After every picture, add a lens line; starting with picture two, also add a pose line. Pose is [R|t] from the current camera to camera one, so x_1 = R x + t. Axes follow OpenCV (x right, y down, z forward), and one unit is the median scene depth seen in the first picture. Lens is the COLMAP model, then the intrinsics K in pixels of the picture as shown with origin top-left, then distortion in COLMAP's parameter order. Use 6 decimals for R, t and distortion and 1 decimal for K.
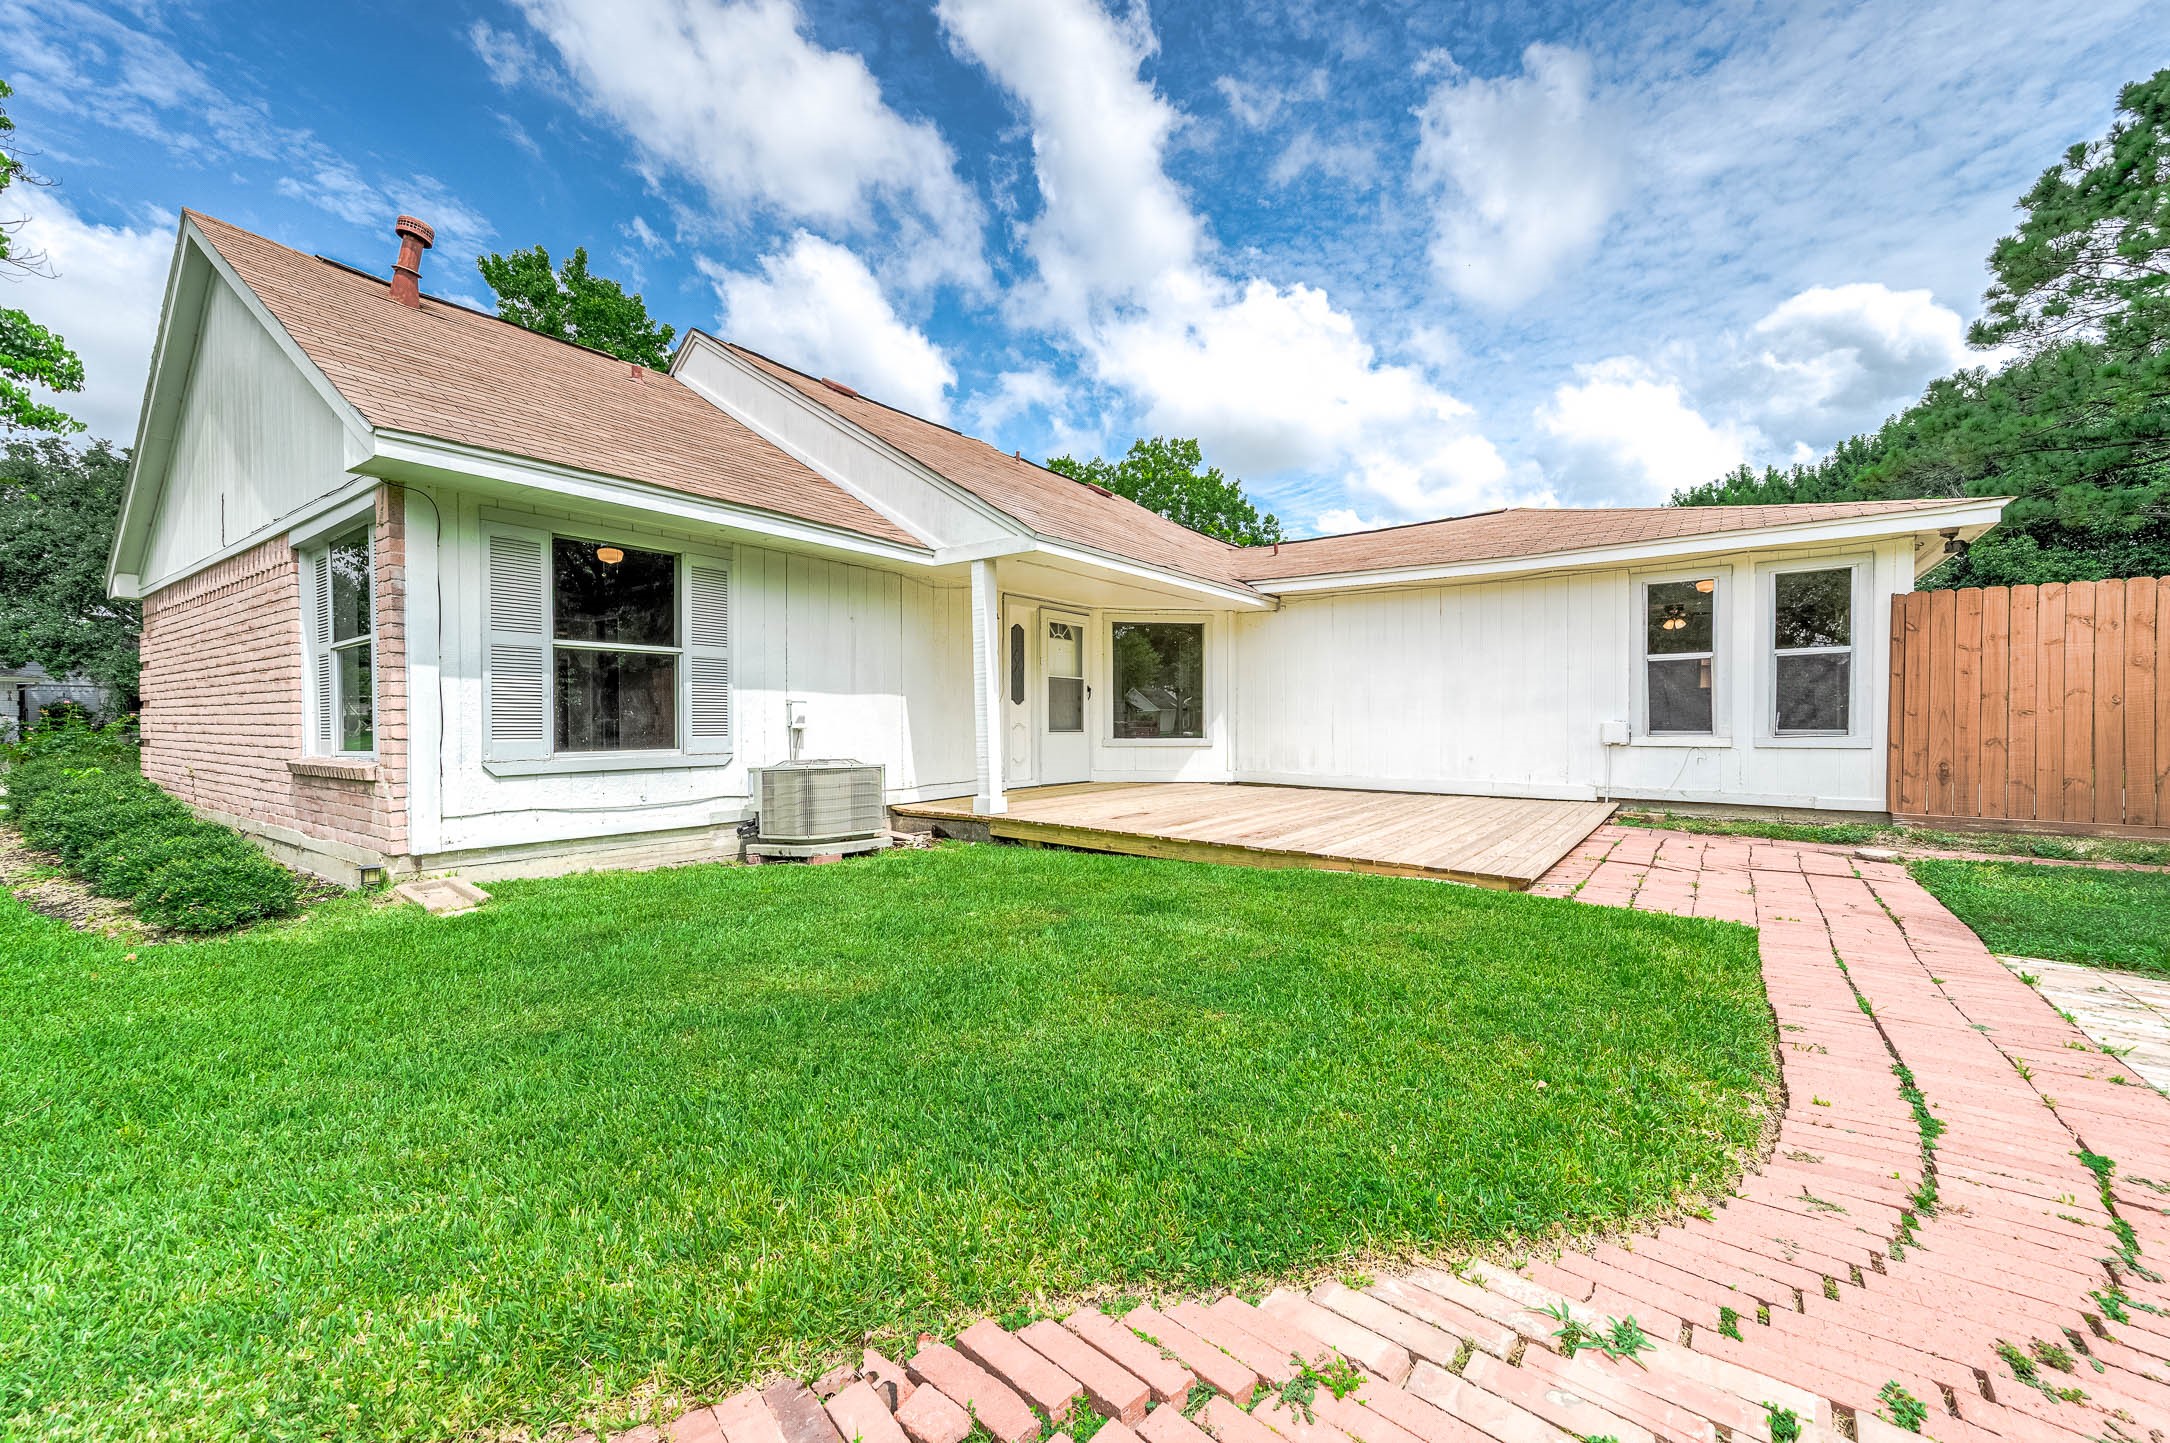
lens RADIAL K [[797.0, 0, 1042.7], [0, 797.0, 726.8], [0, 0, 1]] dist [0.007023, 0.003704]
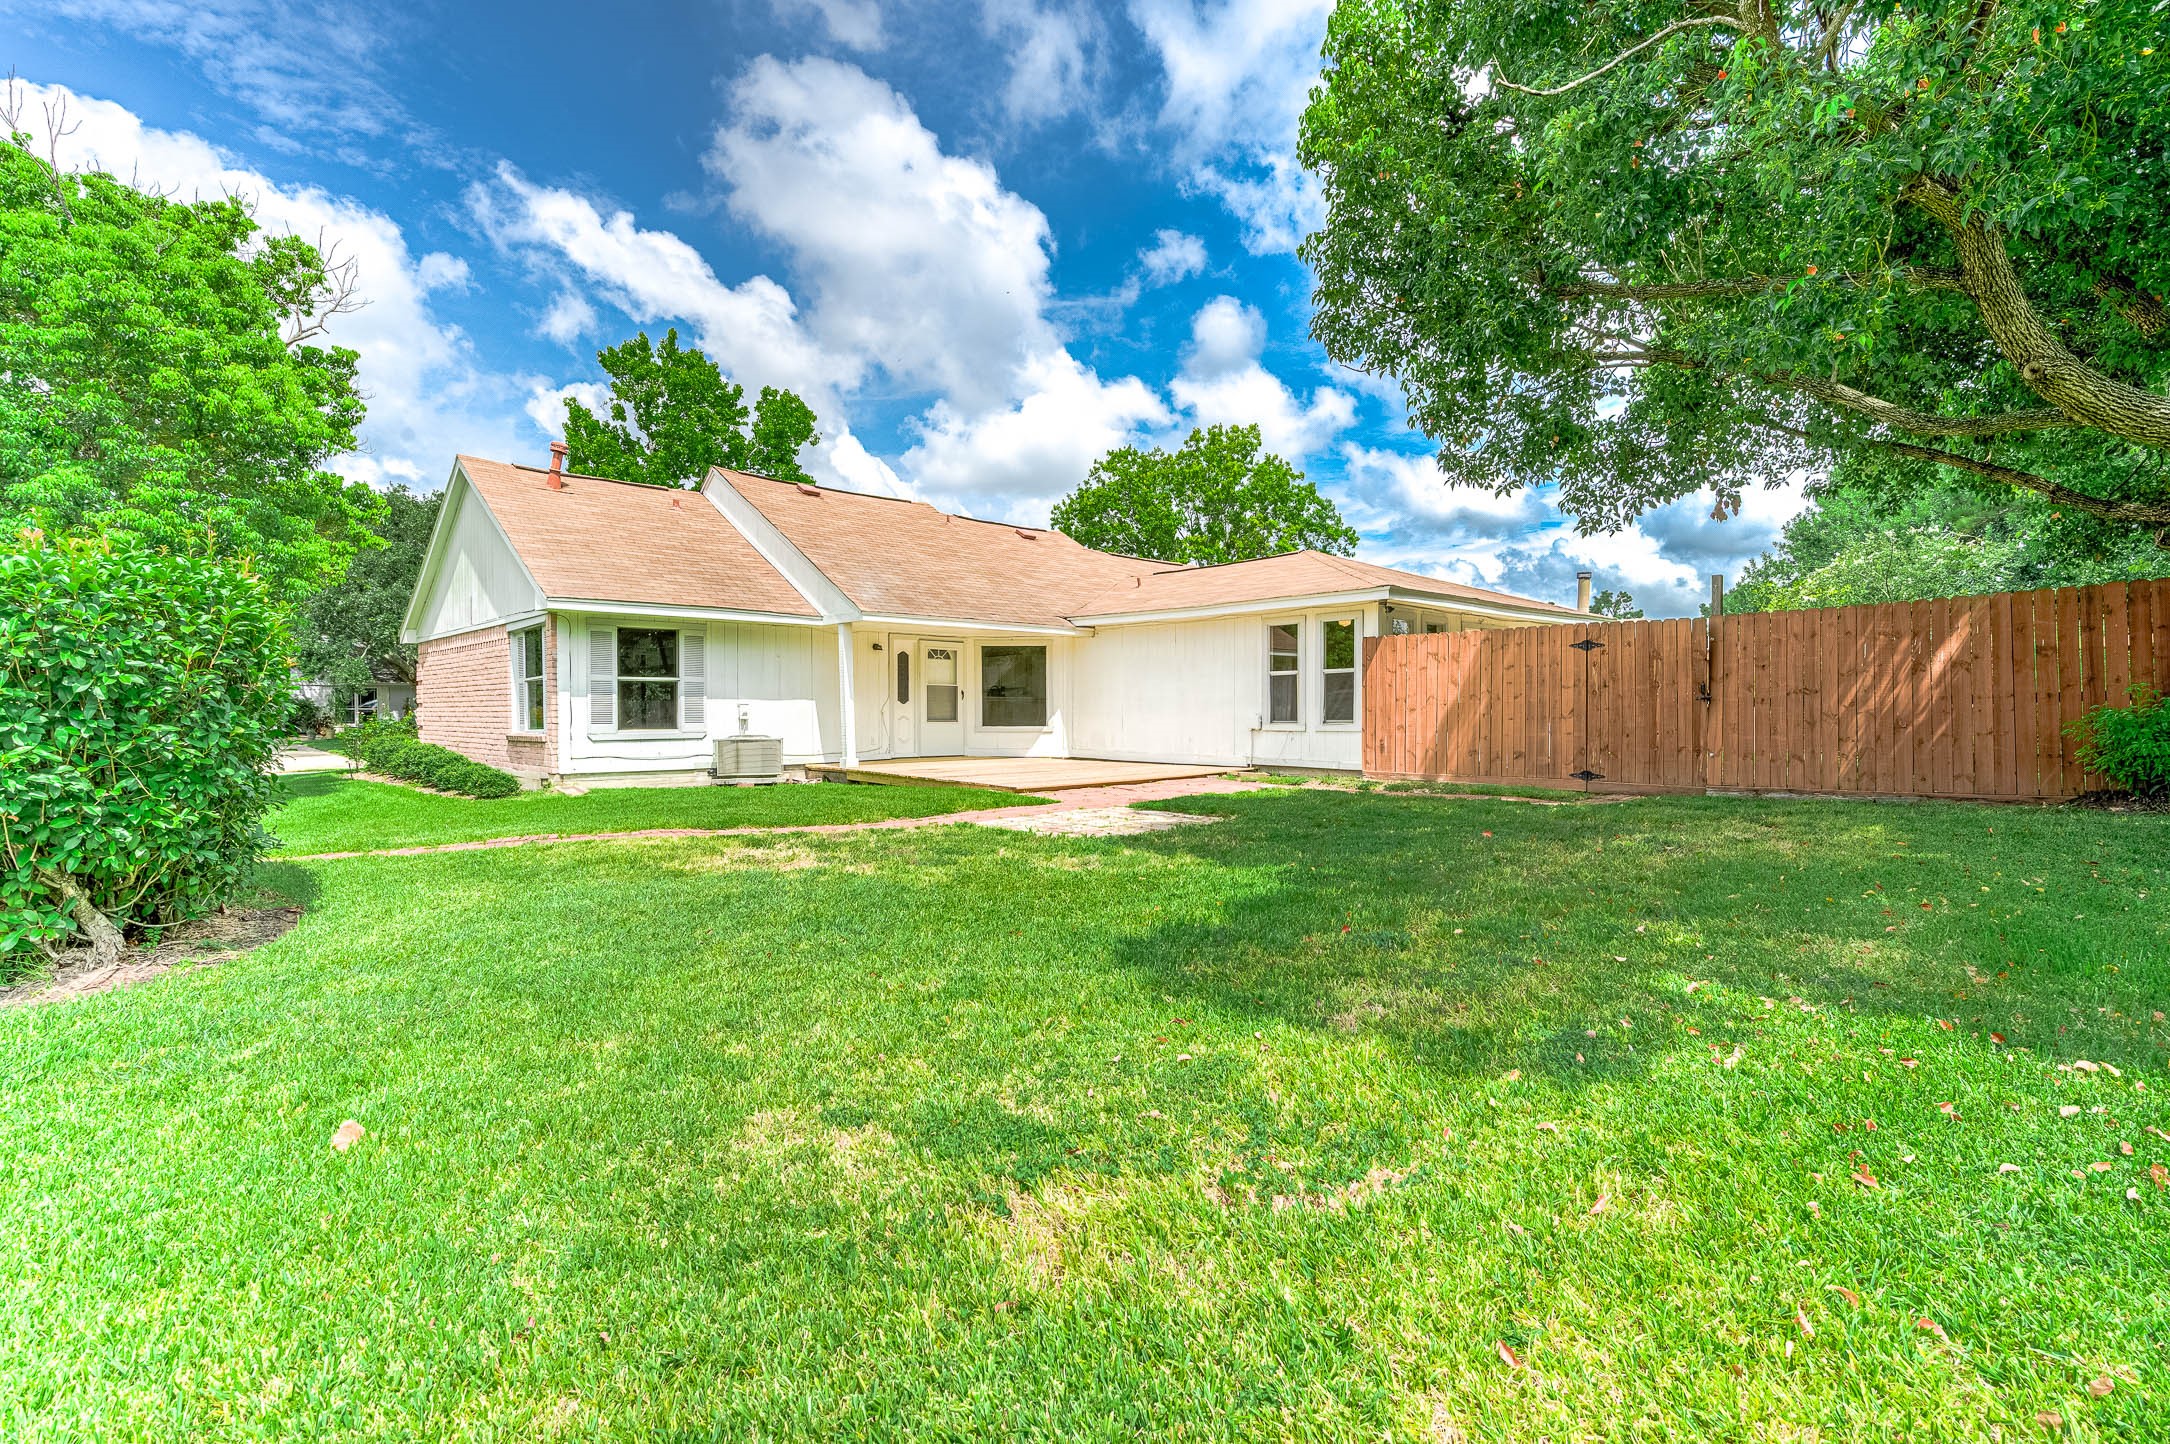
lens RADIAL K [[1029.8, 0, 1093.1], [0, 1029.8, 722.8], [0, 0, 1]] dist [0.002200, 0.000957]
pose [[0.984732, 0.000865, -0.174077, 0.663325], [-0.000116, 0.999991, 0.004316, 0.000444], [0.174079, -0.004230, 0.984723, -0.884219]]
